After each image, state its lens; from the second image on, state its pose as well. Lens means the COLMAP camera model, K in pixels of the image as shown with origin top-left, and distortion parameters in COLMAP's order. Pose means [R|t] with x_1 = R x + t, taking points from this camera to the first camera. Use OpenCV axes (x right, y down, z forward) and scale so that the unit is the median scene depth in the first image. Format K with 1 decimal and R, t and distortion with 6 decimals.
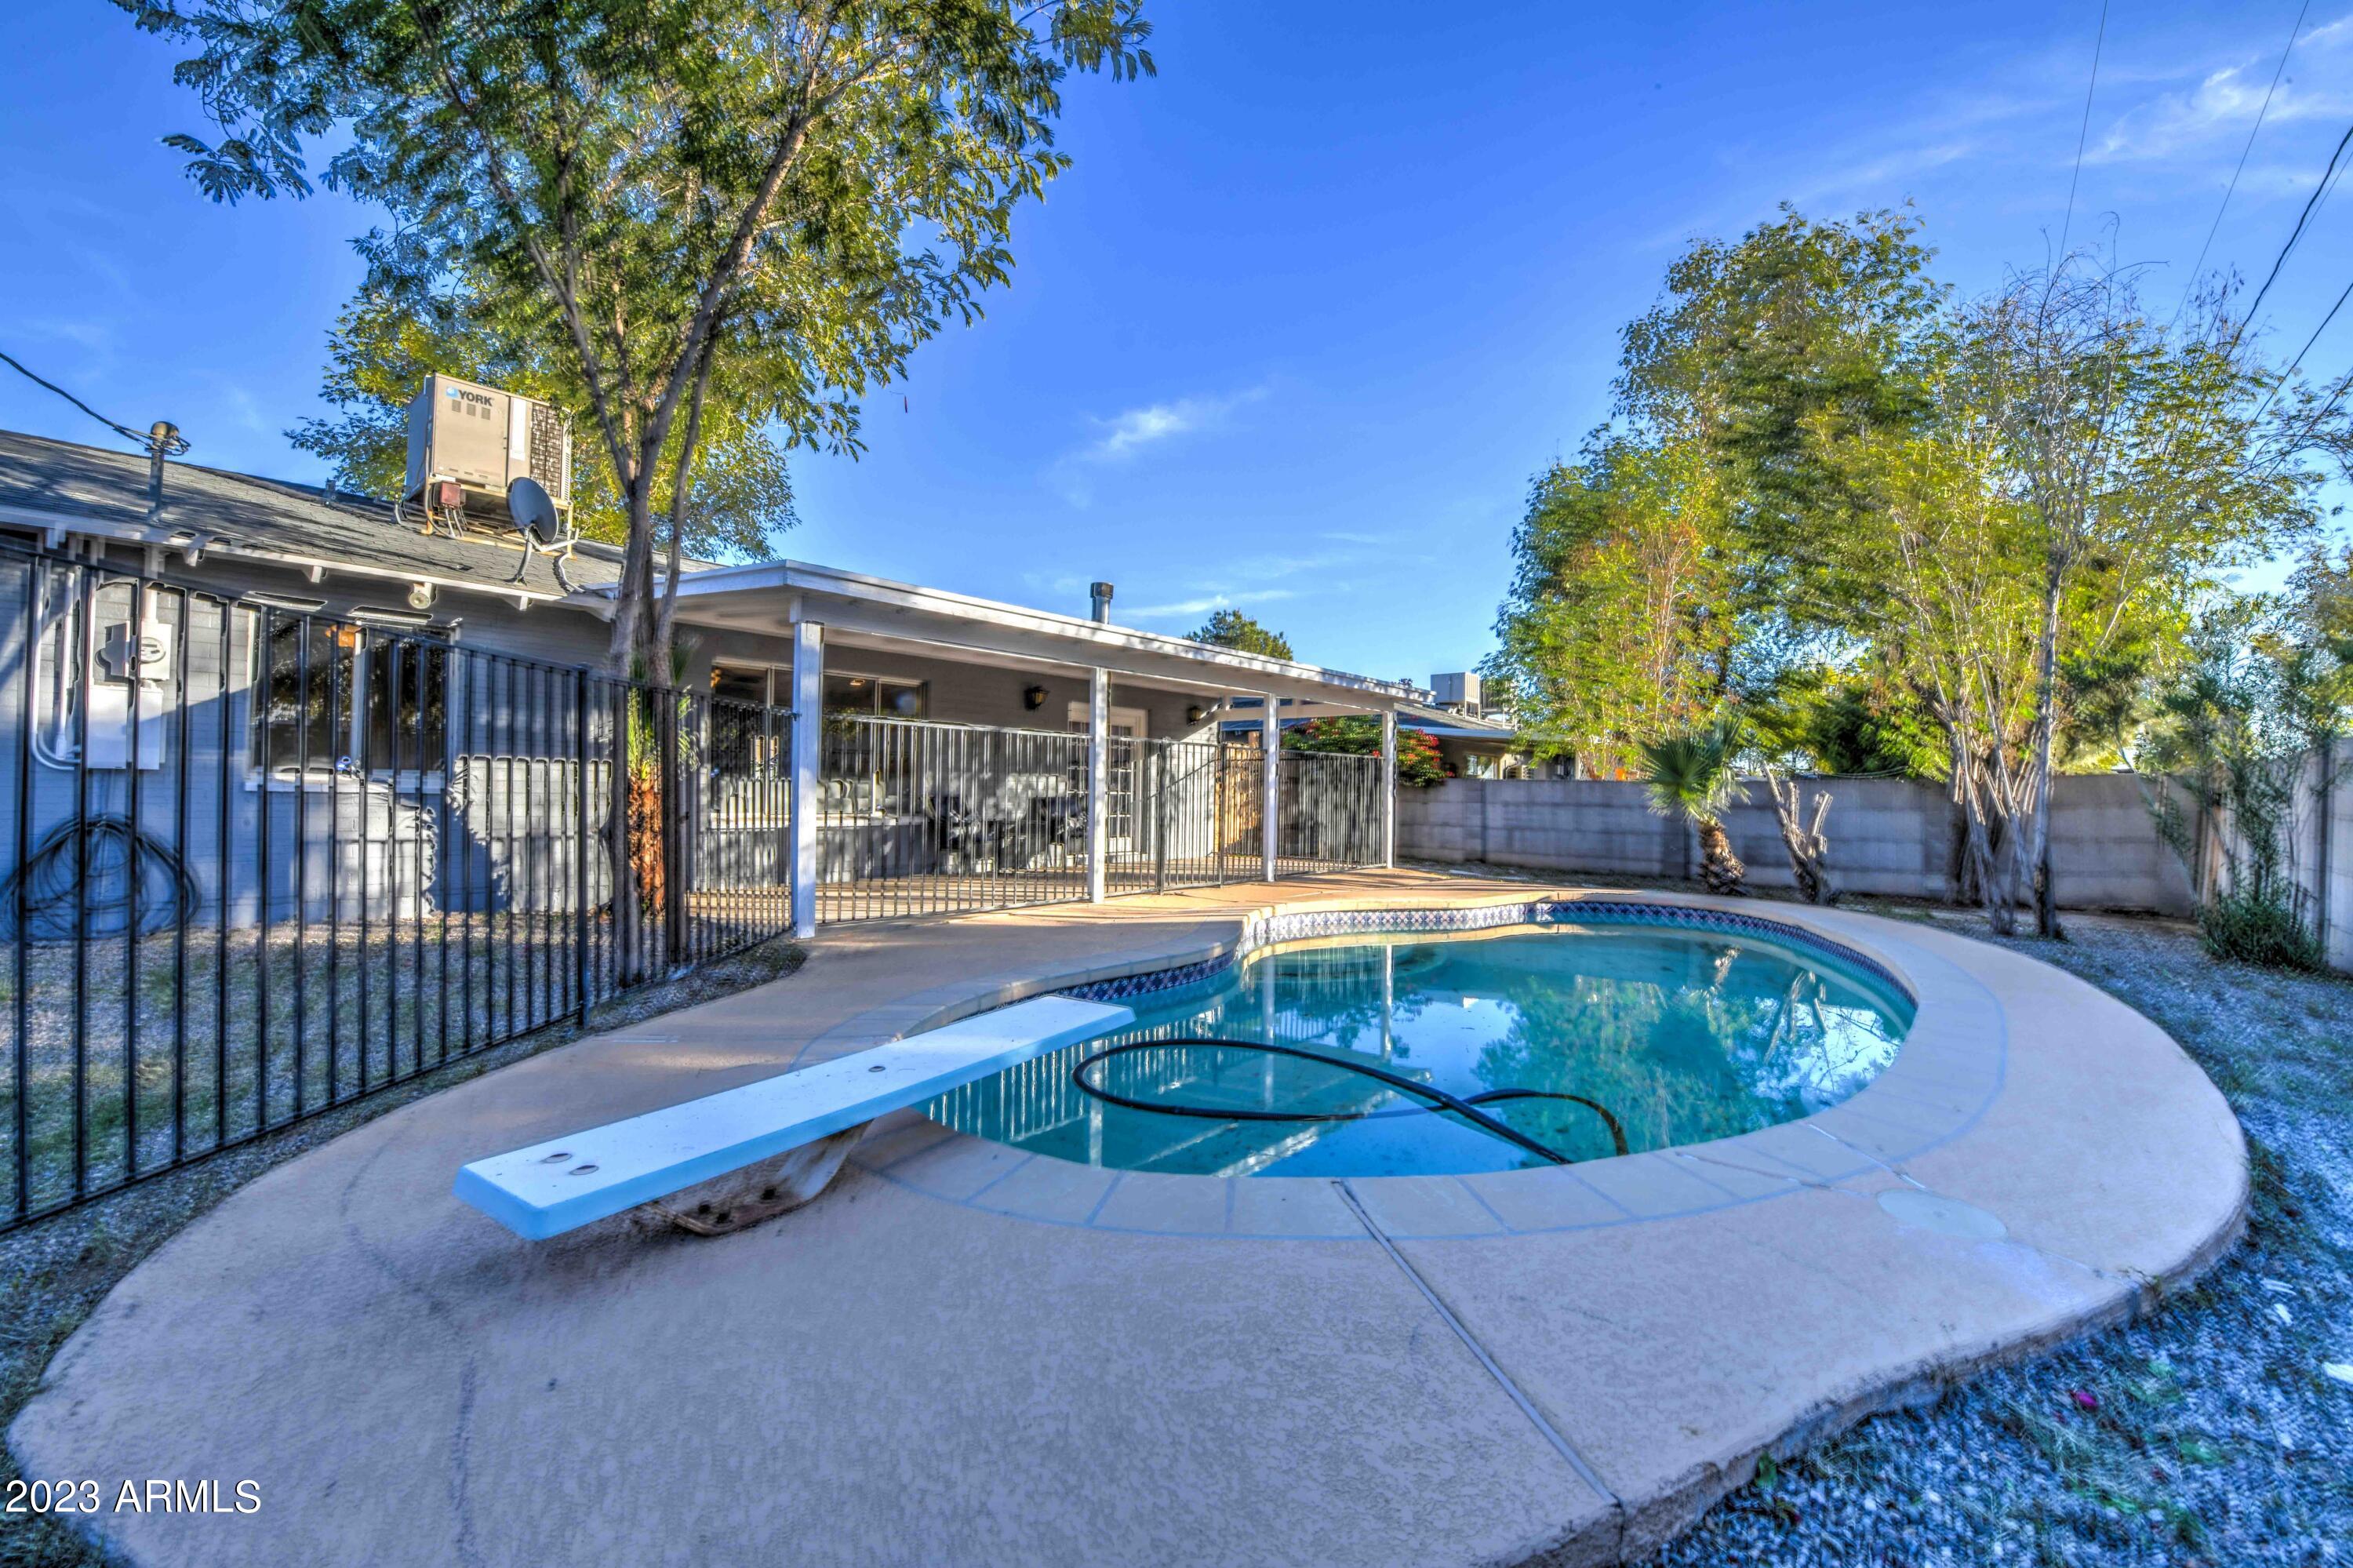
lens RADIAL K [[969.4, 0, 1178.5], [0, 969.4, 789.5], [0, 0, 1]] dist [-0.000624, -0.000133]
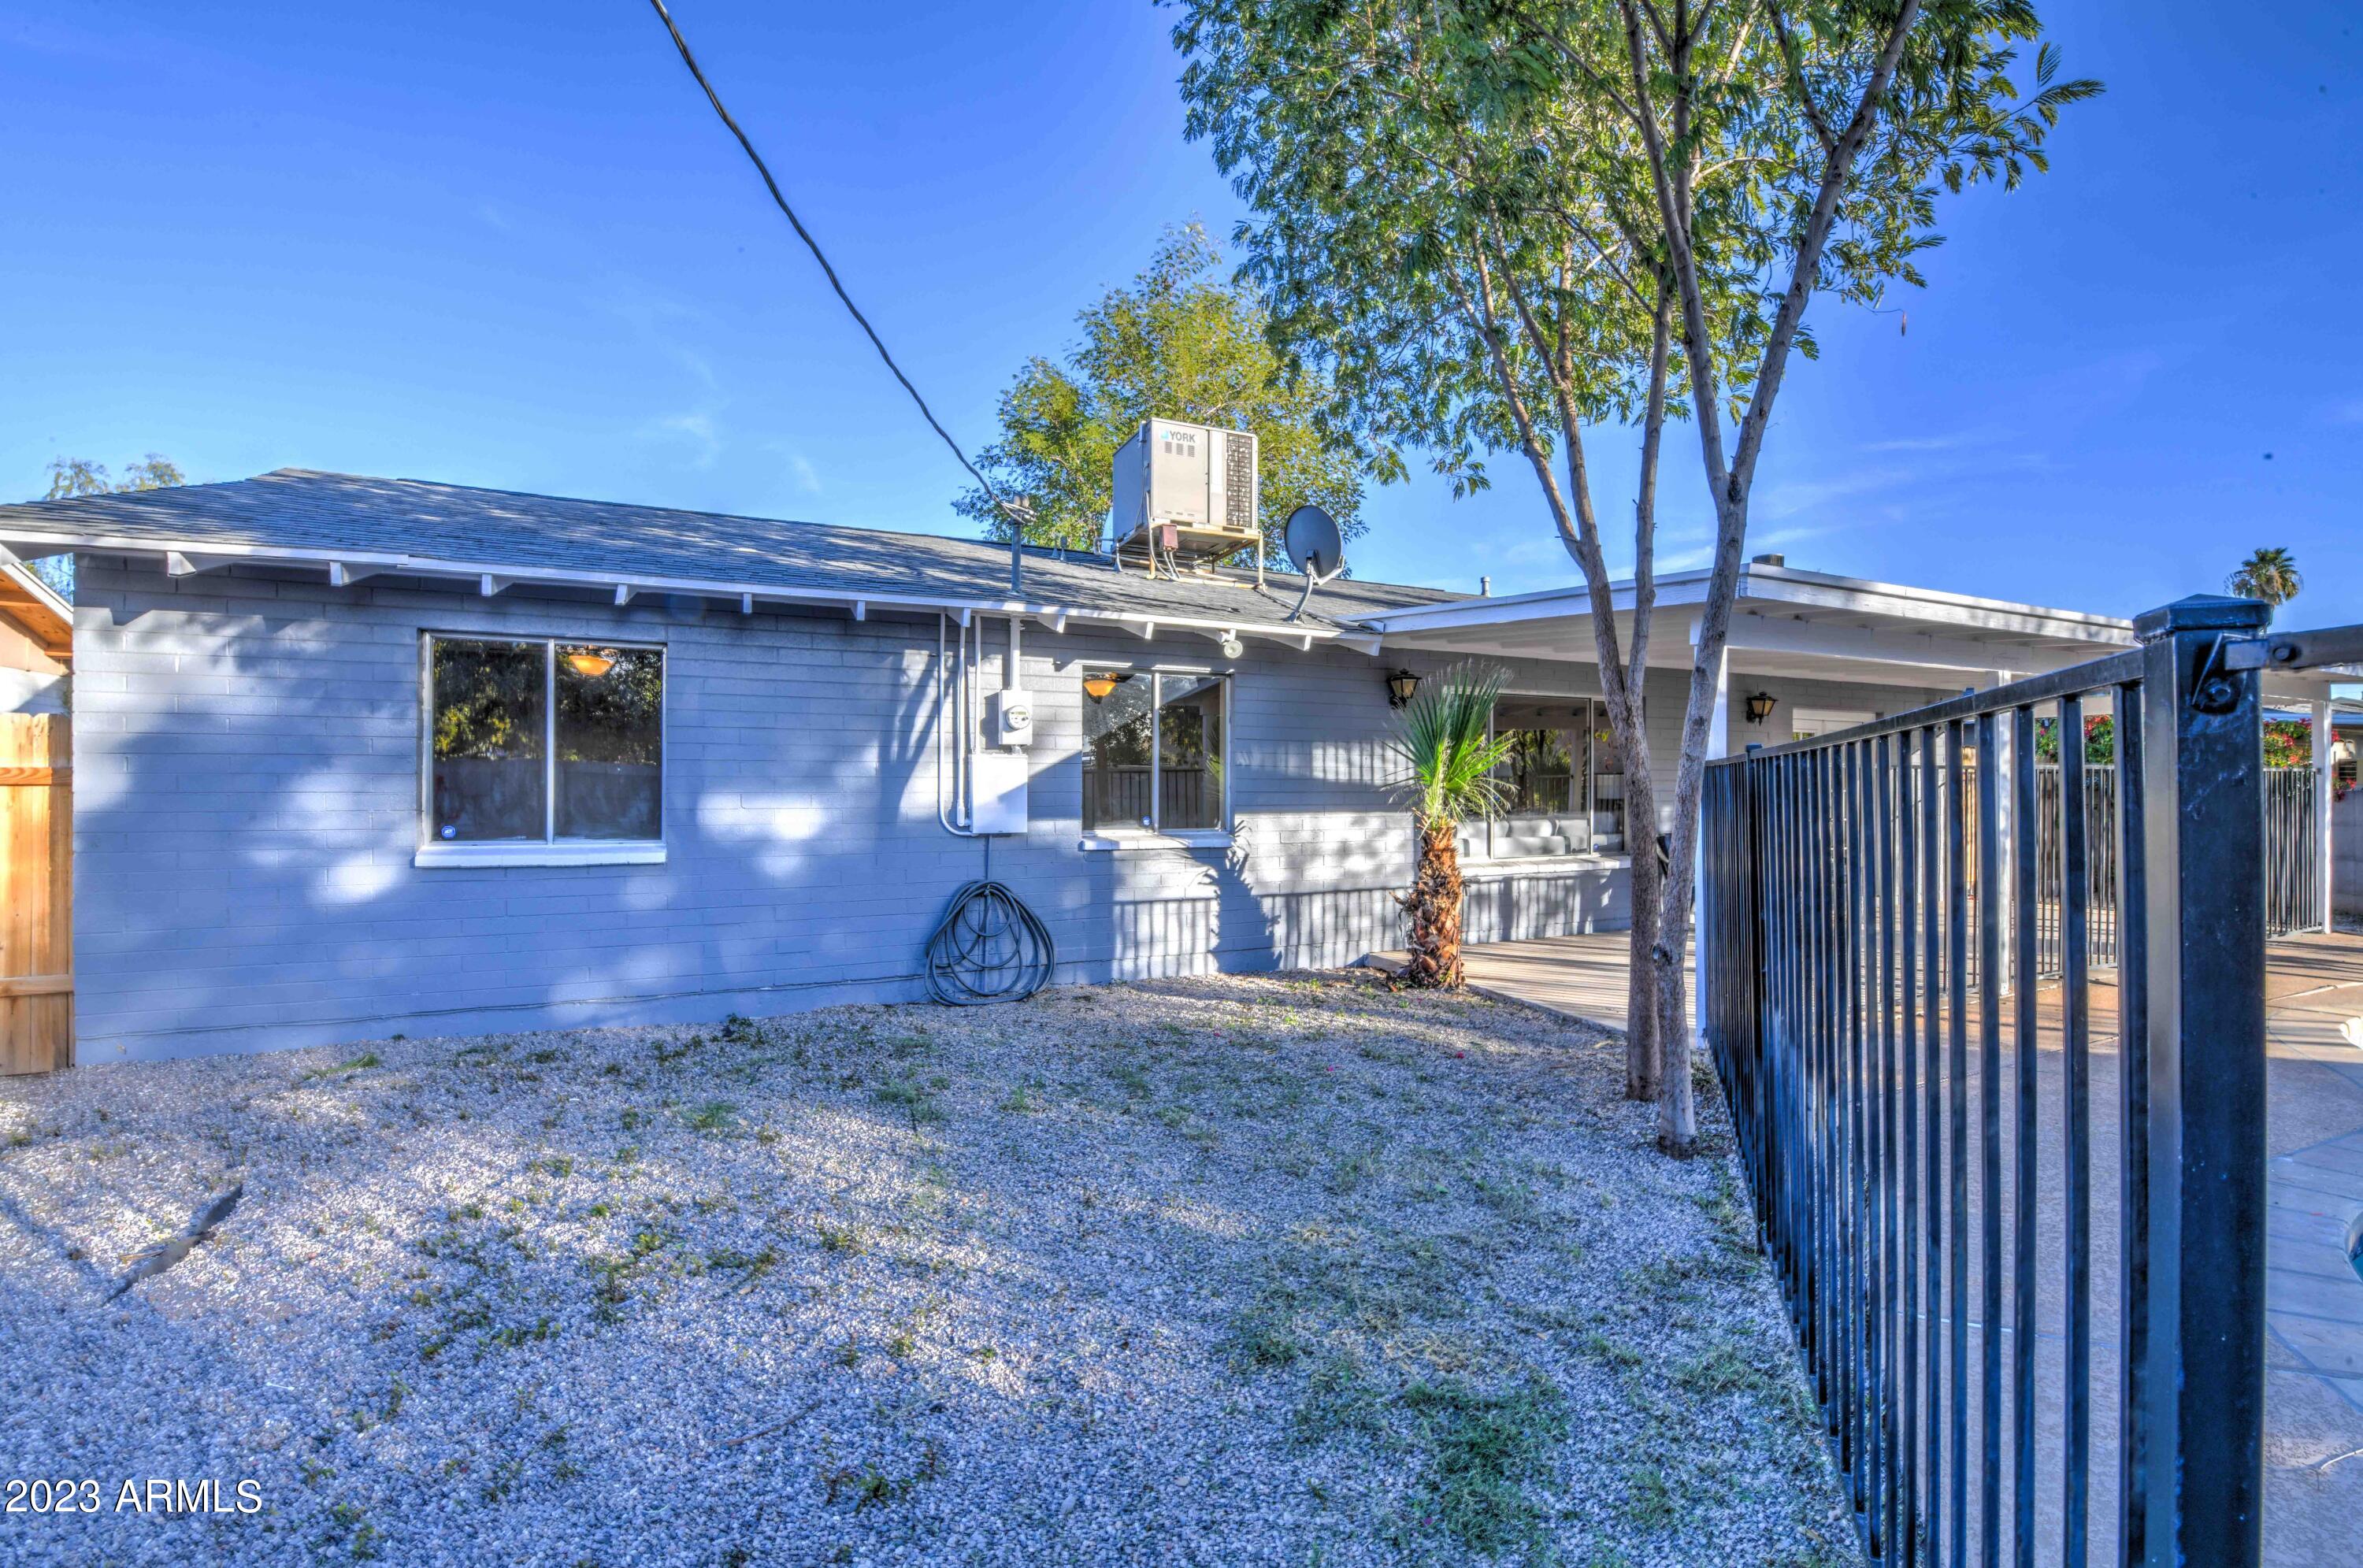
lens RADIAL K [[973.5, 0, 1183.5], [0, 973.5, 789.6], [0, 0, 1]] dist [-0.000624, -0.000133]
pose [[0.912646, -0.012255, -0.408567, -0.309567], [0.016046, 0.999854, 0.005853, -0.045856], [0.408436, -0.011897, 0.912709, 0.080651]]
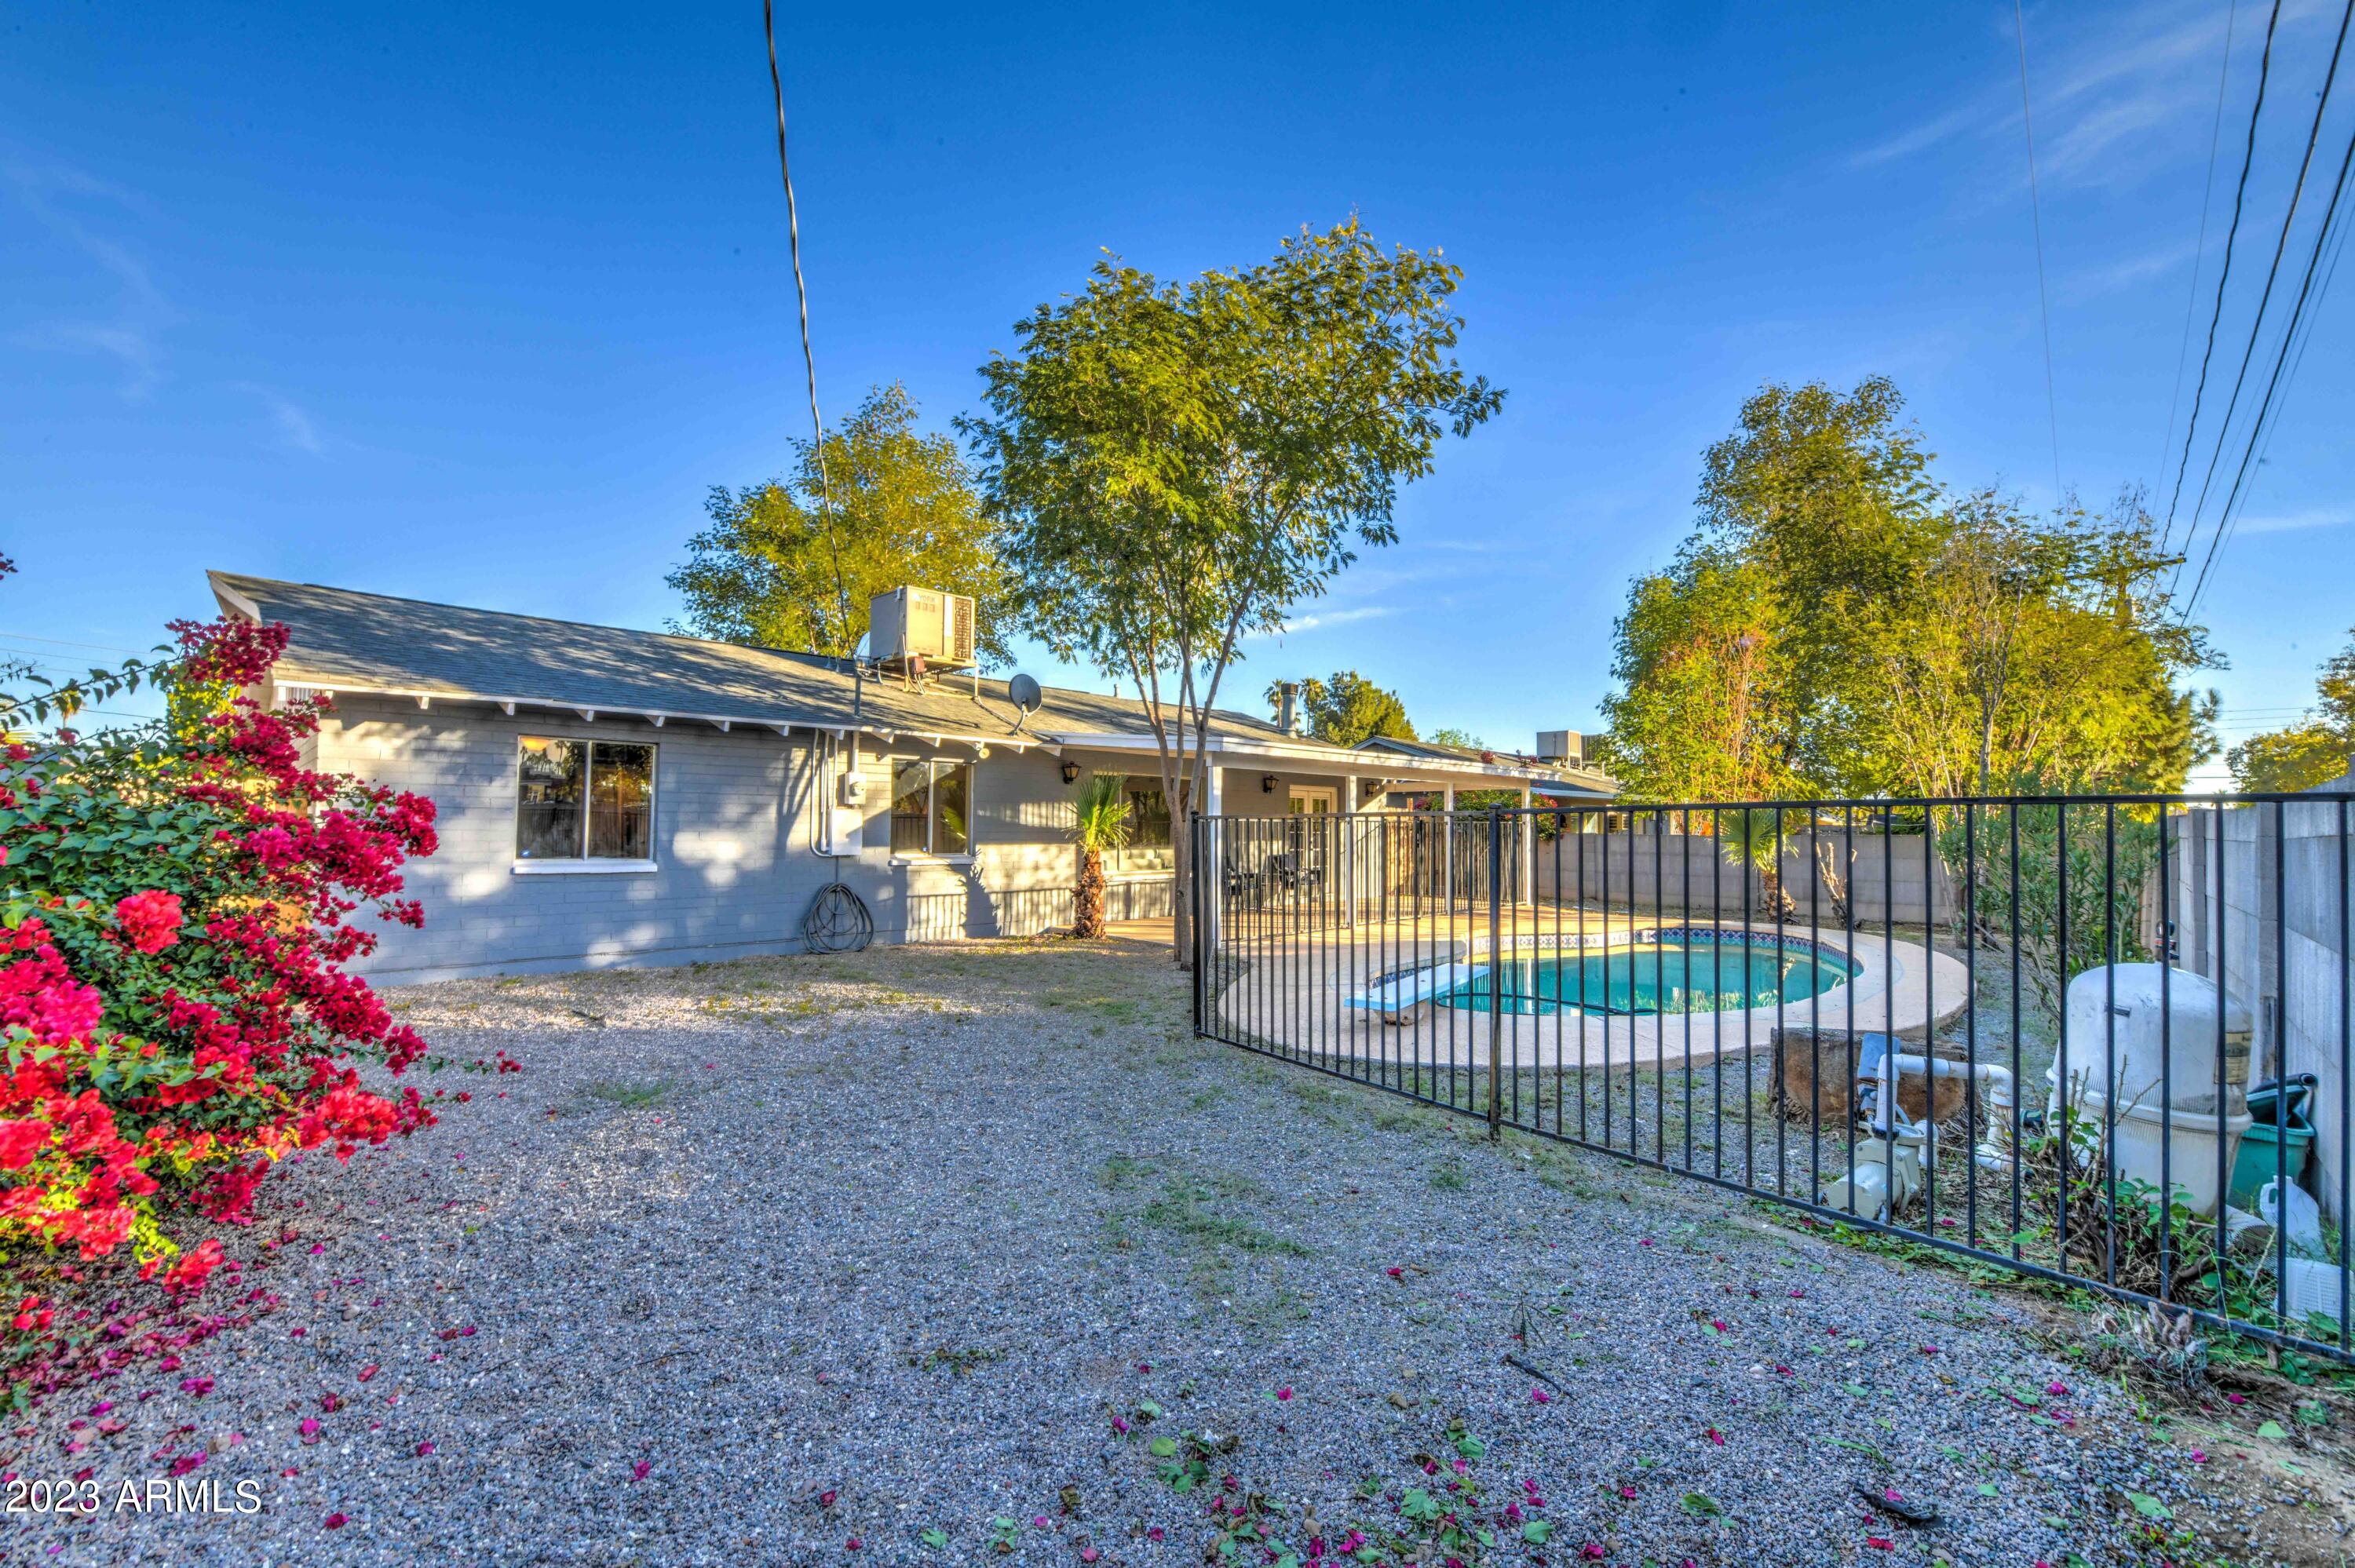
lens RADIAL K [[1014.7, 0, 1184.6], [0, 1014.7, 808.2], [0, 0, 1]] dist [0.000214, -0.000007]
pose [[0.998667, -0.008856, -0.050842, -0.236967], [0.008363, 0.999916, -0.009906, -0.054637], [0.050925, 0.009467, 0.998658, -0.542707]]
